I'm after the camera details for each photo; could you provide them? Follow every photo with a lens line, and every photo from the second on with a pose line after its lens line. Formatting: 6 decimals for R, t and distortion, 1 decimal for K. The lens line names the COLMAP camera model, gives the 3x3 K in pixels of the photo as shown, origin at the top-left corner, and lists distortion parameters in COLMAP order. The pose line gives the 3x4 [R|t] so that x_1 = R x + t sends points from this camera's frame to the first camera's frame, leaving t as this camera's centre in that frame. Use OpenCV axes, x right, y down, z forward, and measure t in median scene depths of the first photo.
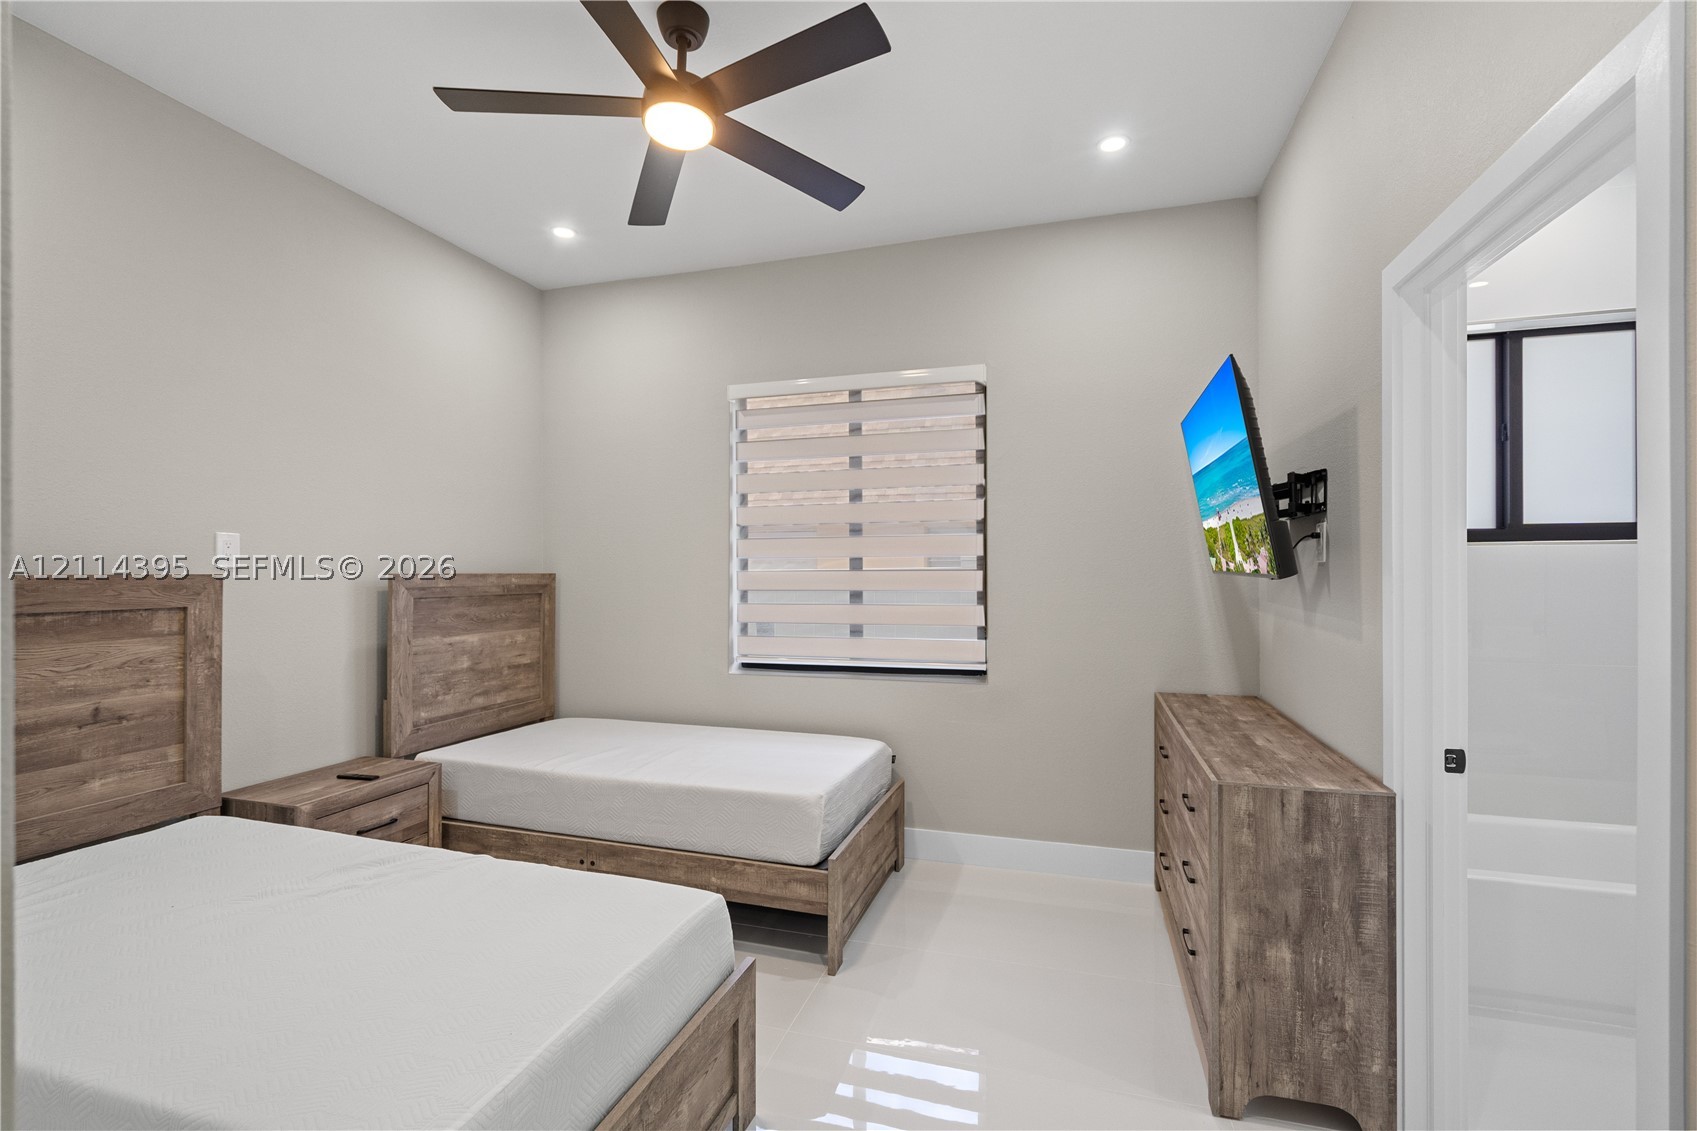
lens RADIAL K [[767.7, 0, 848.5], [0, 767.7, 565.5], [0, 0, 1]] dist [-0.002124, 0.000152]
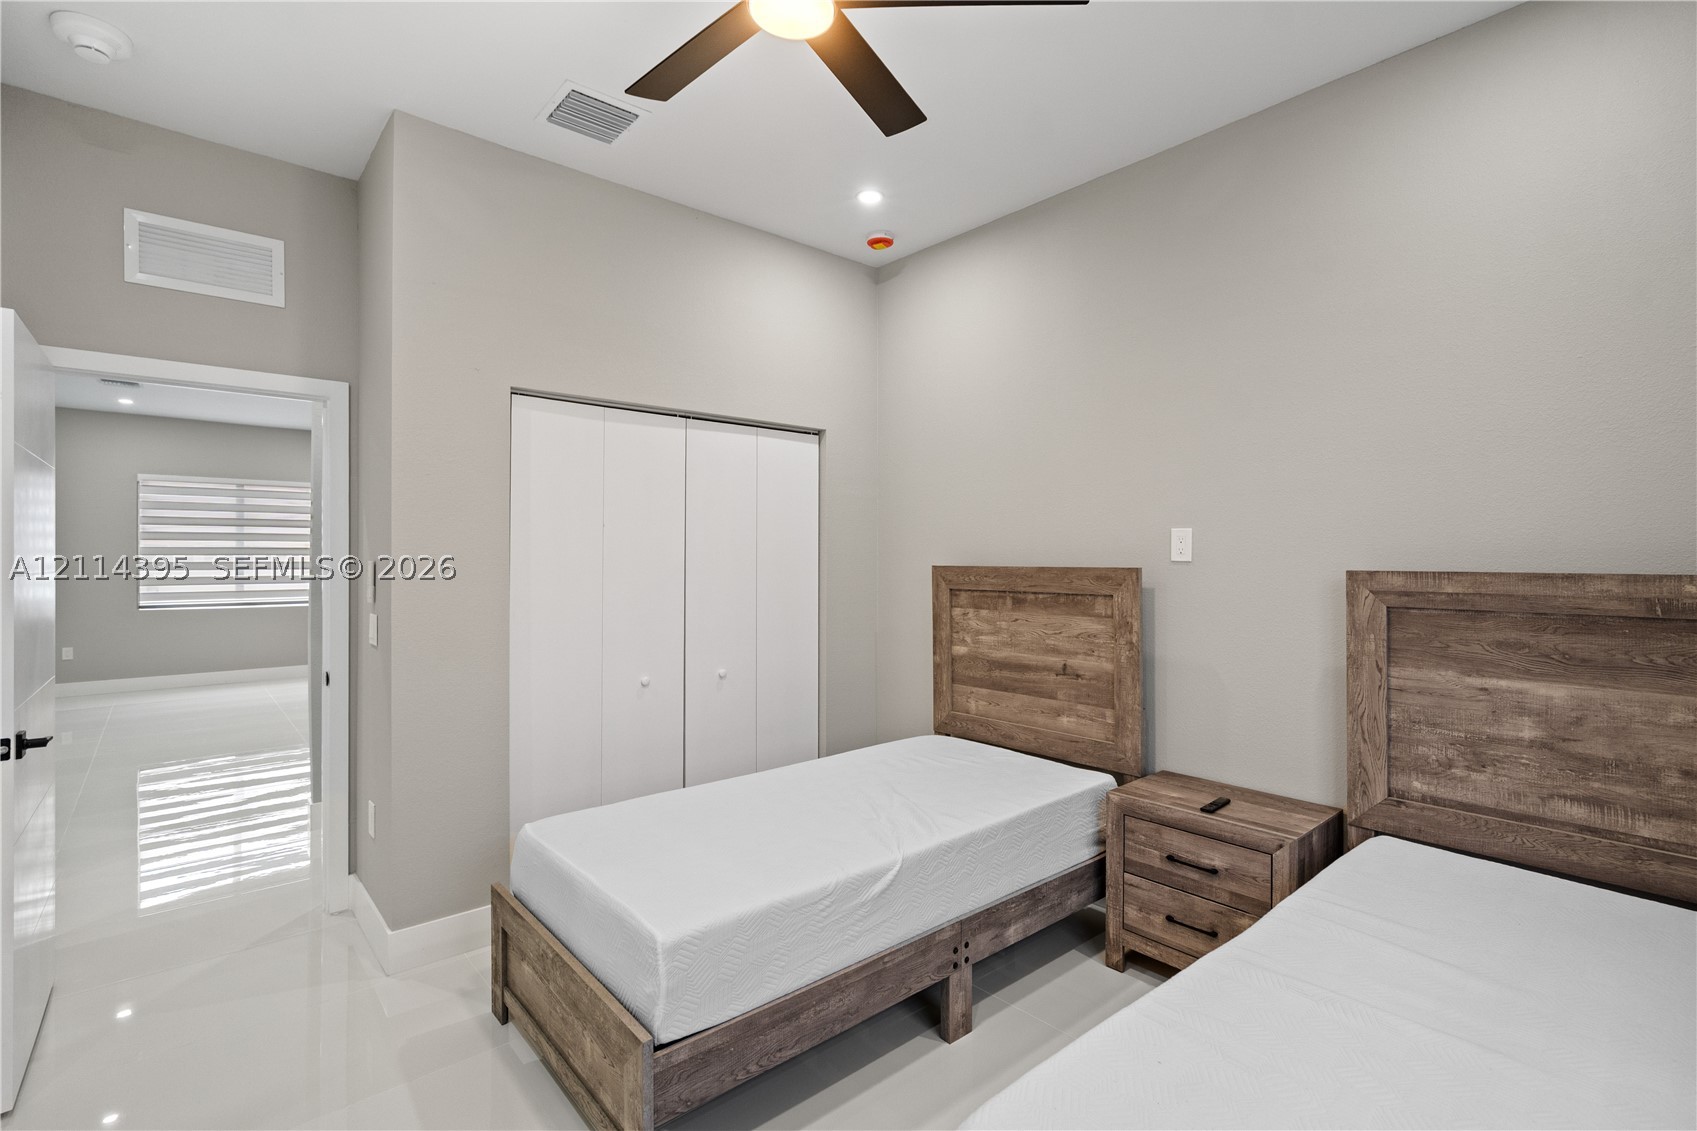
lens RADIAL K [[789.1, 0, 863.5], [0, 789.1, 556.1], [0, 0, 1]] dist [-0.001616, -0.000042]
pose [[-0.527495, -0.002675, -0.849554, 0.375654], [0.004271, 0.999974, -0.005800, -0.000650], [0.849547, -0.006688, -0.527470, 1.317823]]
